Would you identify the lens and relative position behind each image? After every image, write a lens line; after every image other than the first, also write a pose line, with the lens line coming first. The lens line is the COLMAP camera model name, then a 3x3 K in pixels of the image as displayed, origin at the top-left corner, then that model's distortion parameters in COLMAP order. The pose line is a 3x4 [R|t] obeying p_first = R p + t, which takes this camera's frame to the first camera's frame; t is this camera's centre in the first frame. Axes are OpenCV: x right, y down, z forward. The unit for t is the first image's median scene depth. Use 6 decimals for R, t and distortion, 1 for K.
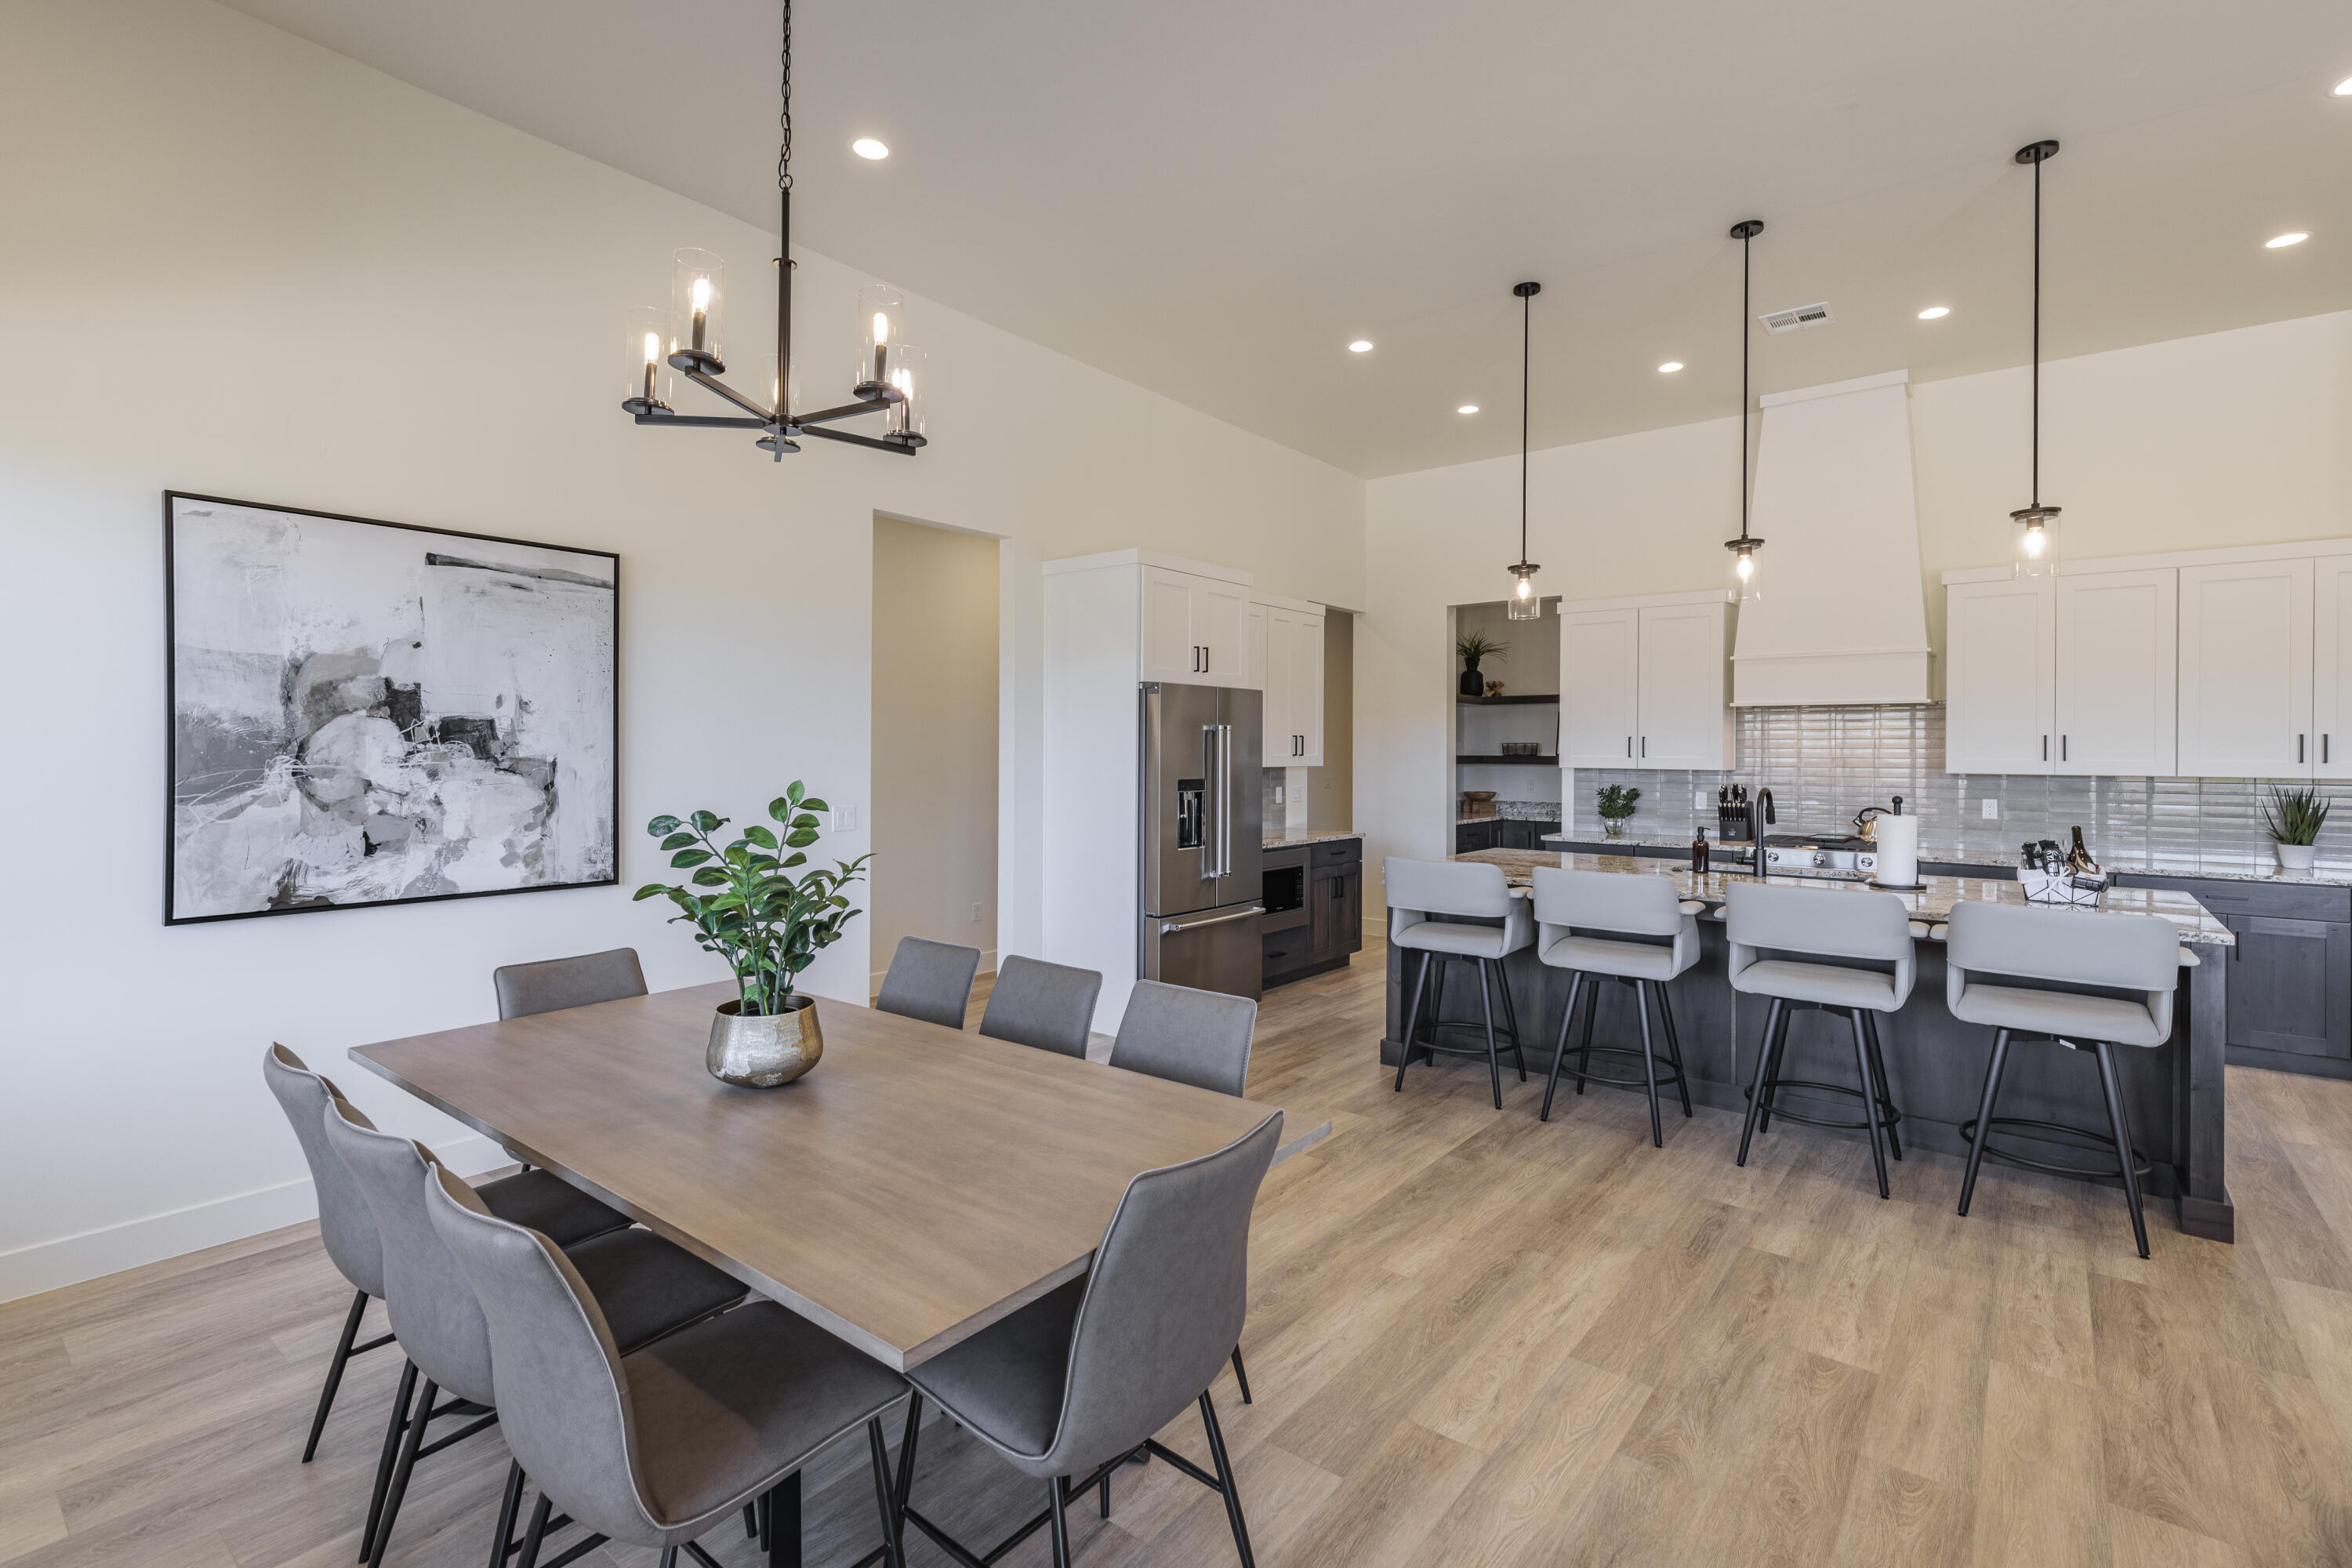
lens RADIAL K [[1075.0, 0, 1177.4], [0, 1075.0, 760.7], [0, 0, 1]] dist [0.004362, 0.000240]
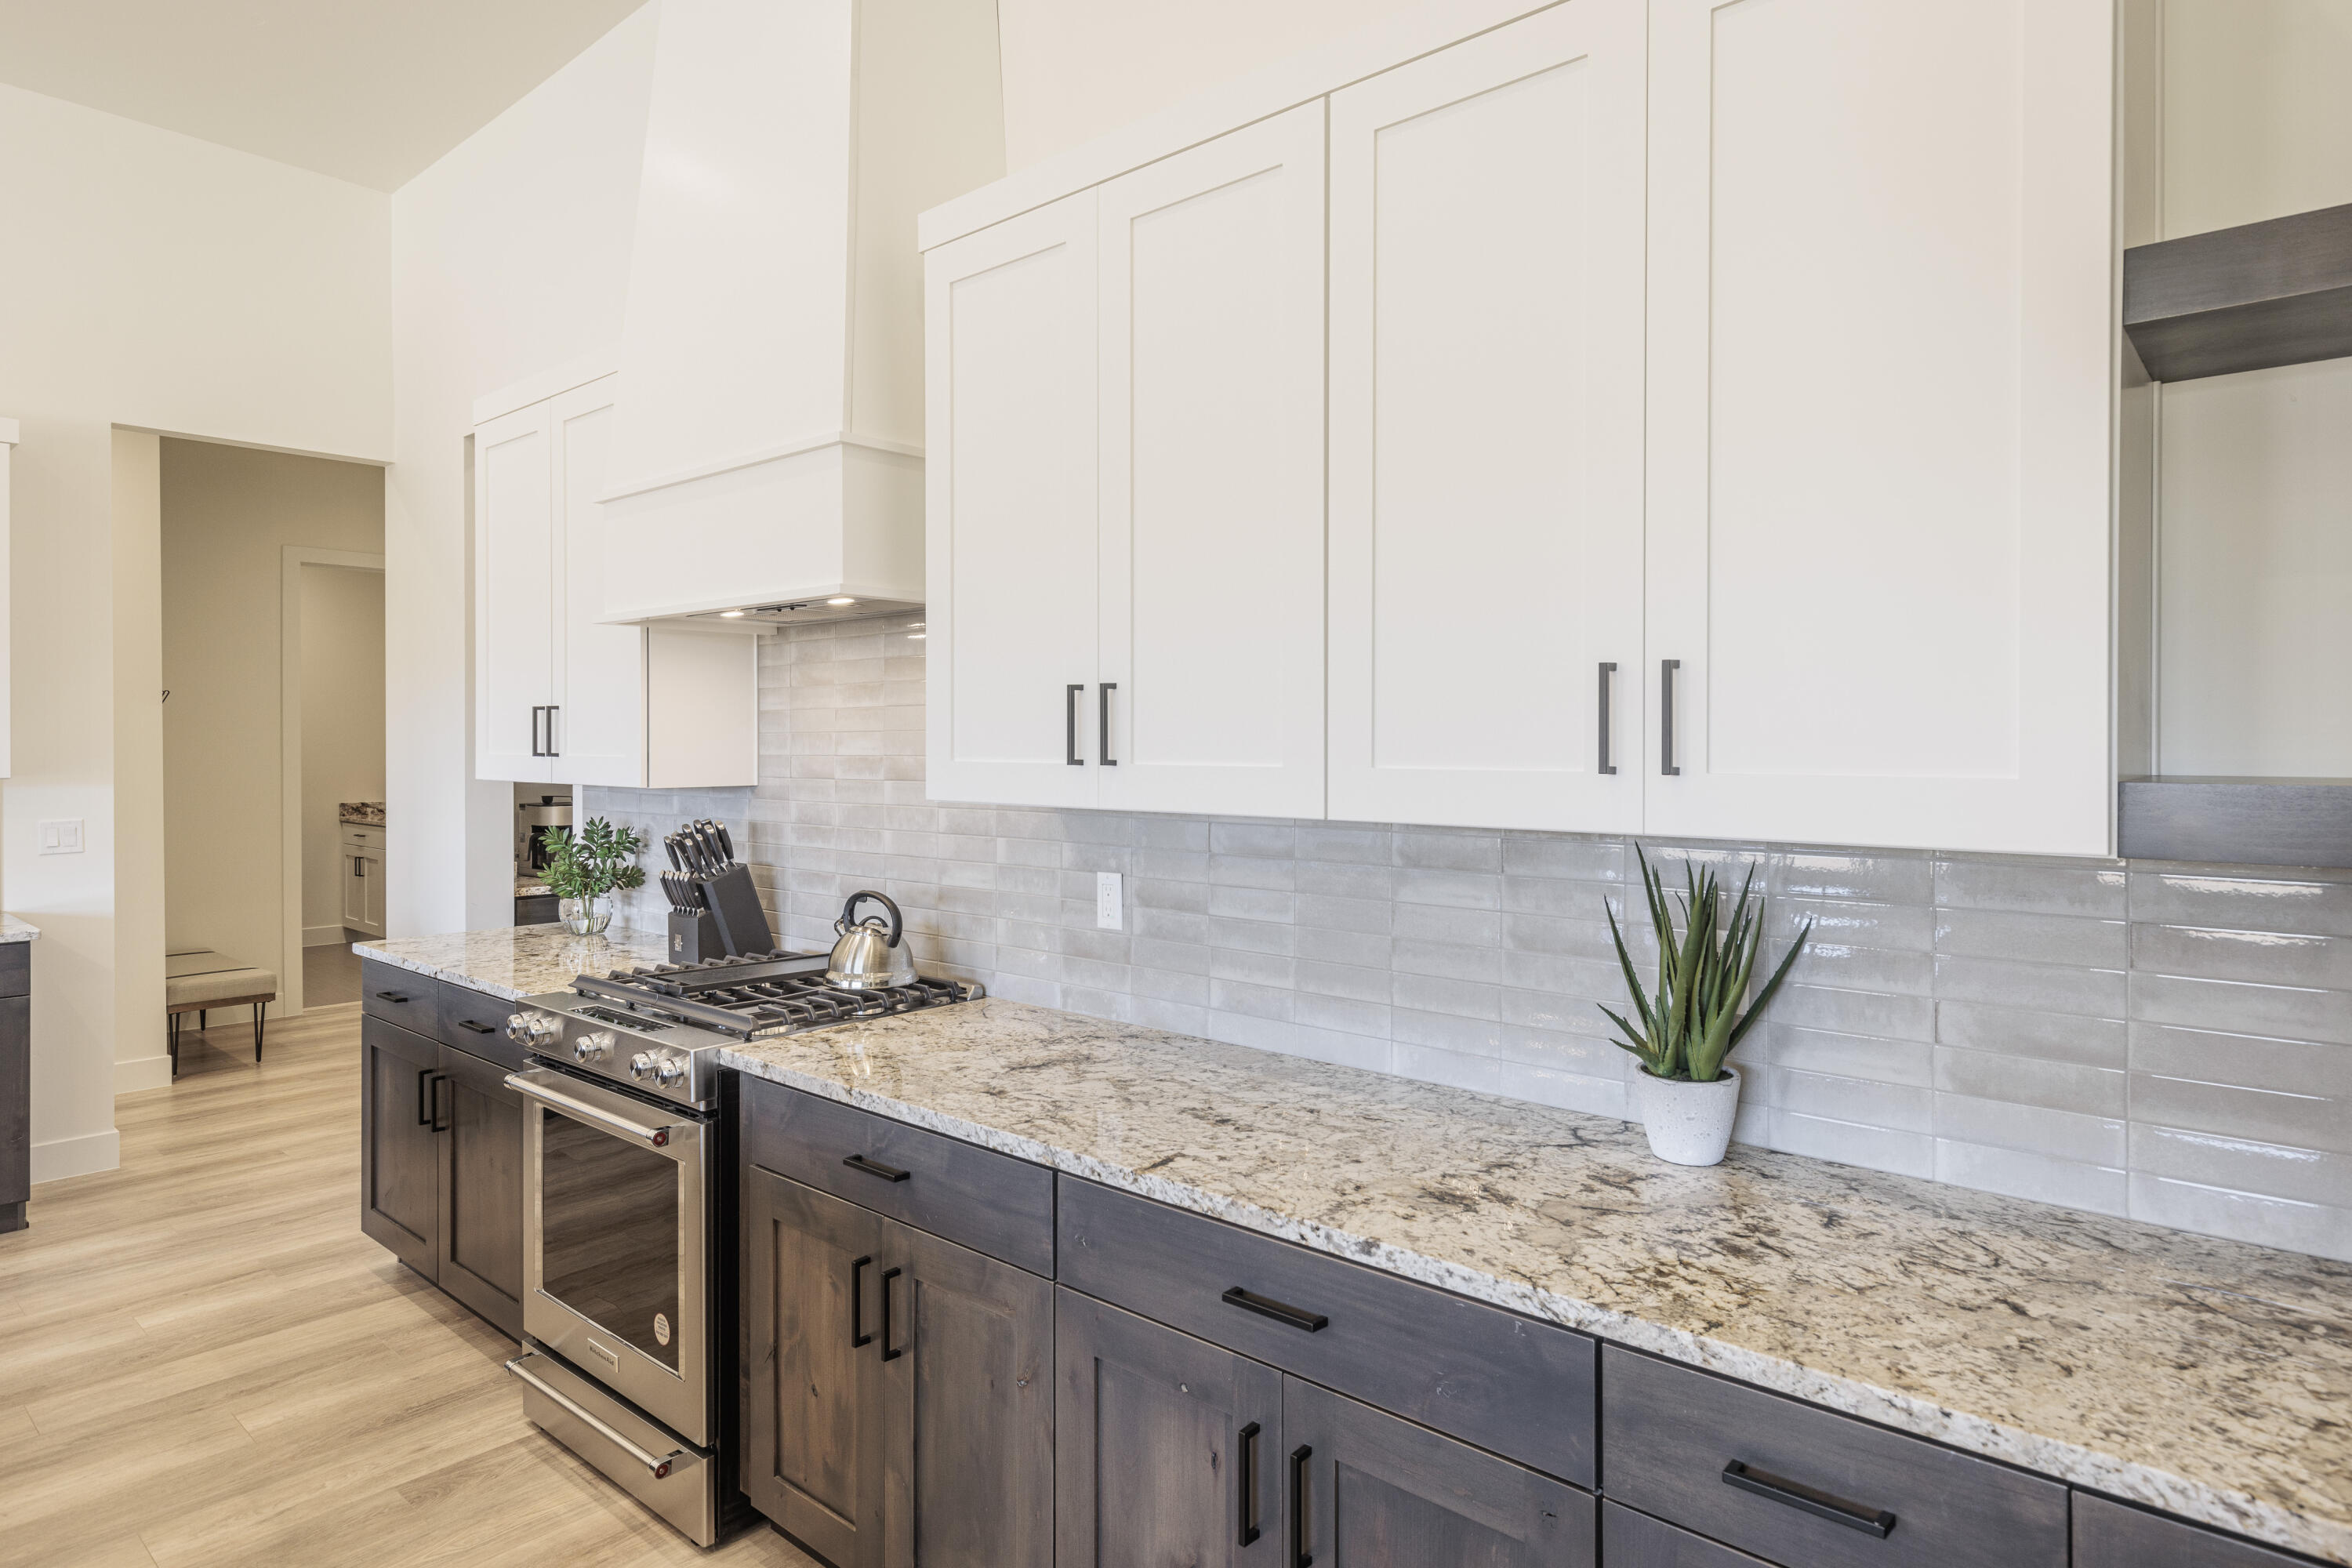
lens RADIAL K [[1360.8, 0, 1180.2], [0, 1360.8, 770.3], [0, 0, 1]] dist [-0.001676, -0.000078]
pose [[0.999140, -0.008021, -0.040691, 0.795847], [0.008330, 0.999938, 0.007433, -0.000916], [0.040629, -0.007765, 0.999144, 0.556750]]
